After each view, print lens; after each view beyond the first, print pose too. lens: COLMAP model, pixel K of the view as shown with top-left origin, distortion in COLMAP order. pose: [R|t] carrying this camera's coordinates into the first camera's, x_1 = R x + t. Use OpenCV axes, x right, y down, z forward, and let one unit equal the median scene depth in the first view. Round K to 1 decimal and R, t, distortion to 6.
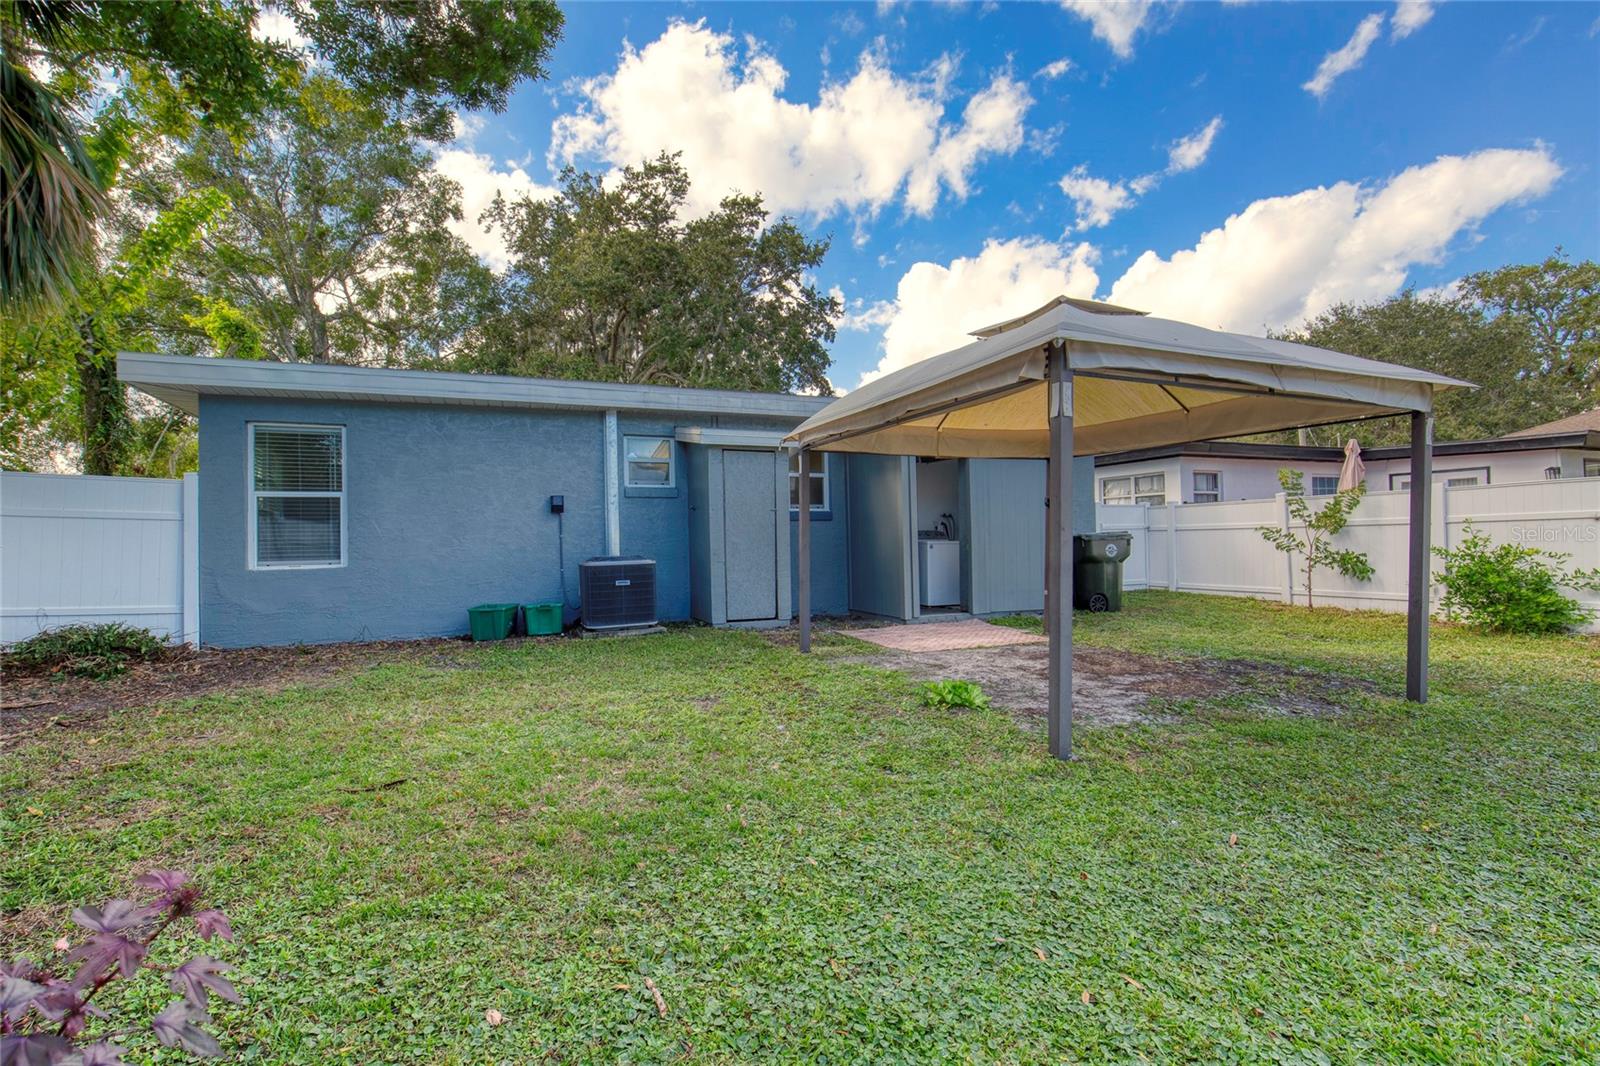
lens RADIAL K [[739.0, 0, 779.1], [0, 739.0, 538.1], [0, 0, 1]] dist [-0.018840, 0.007558]
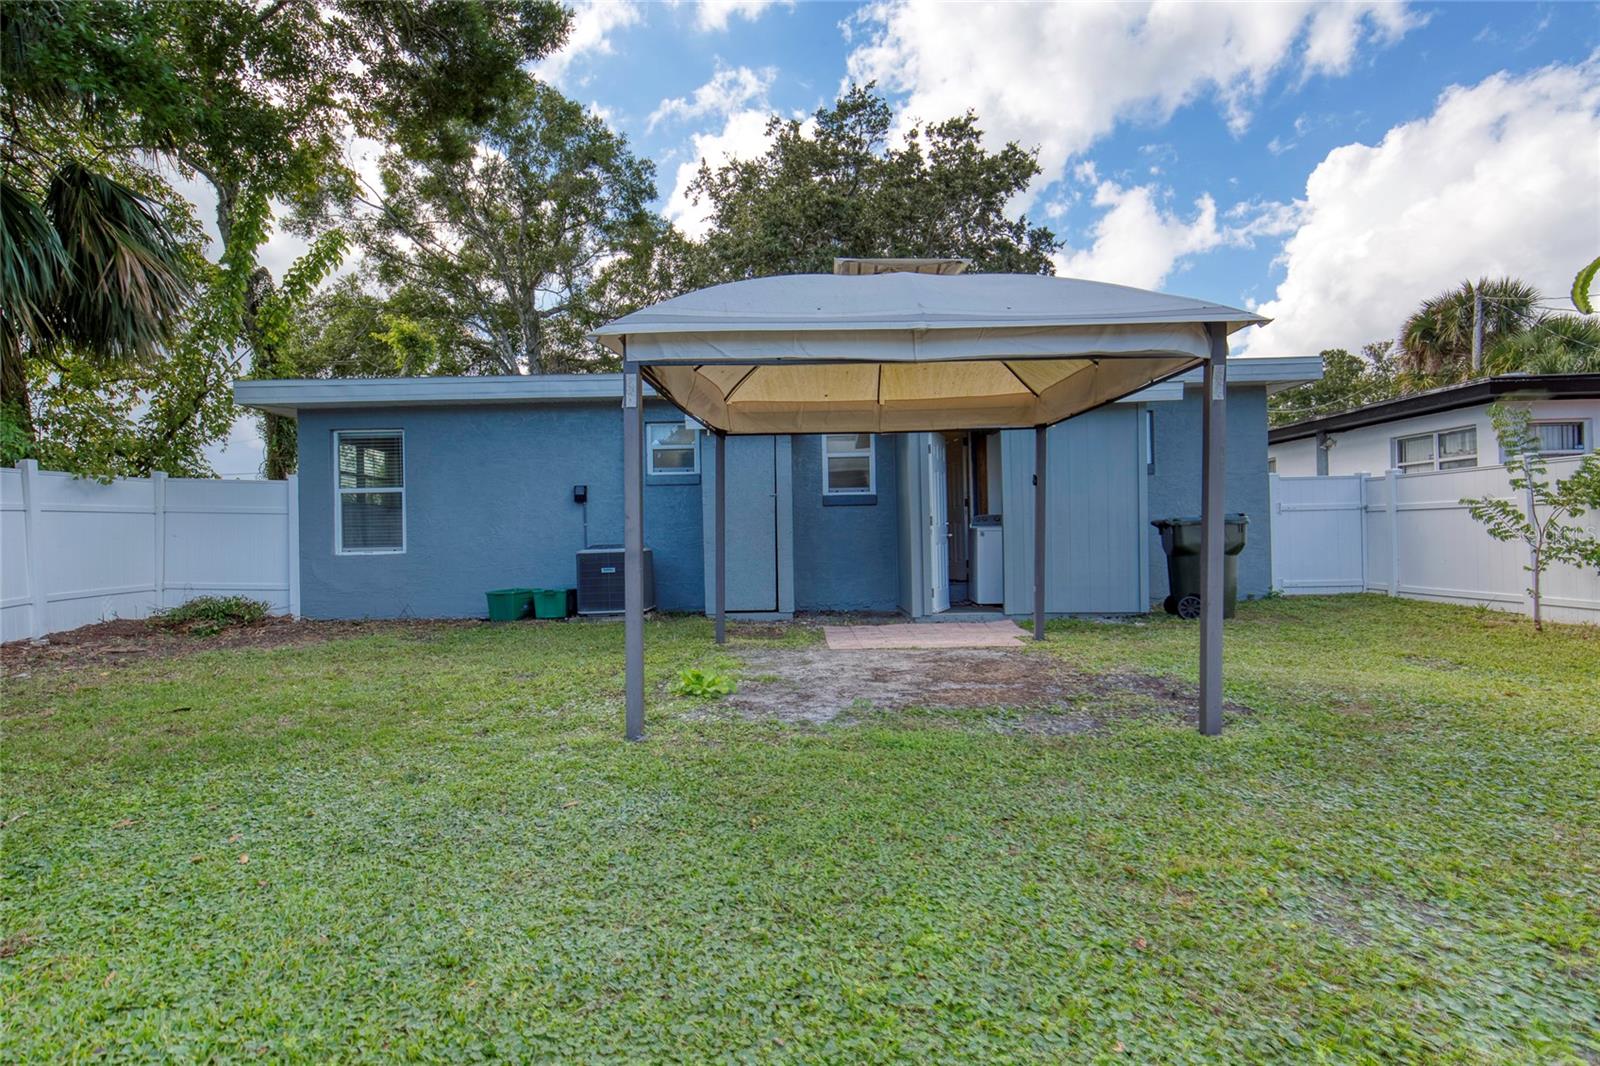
lens RADIAL K [[868.9, 0, 799.6], [0, 868.9, 555.2], [0, 0, 1]] dist [-0.006663, -0.000605]
pose [[0.921450, 0.007335, -0.388427, 0.373591], [0.007108, 0.999336, 0.035734, -0.001312], [0.388432, -0.035688, 0.920786, -0.005085]]
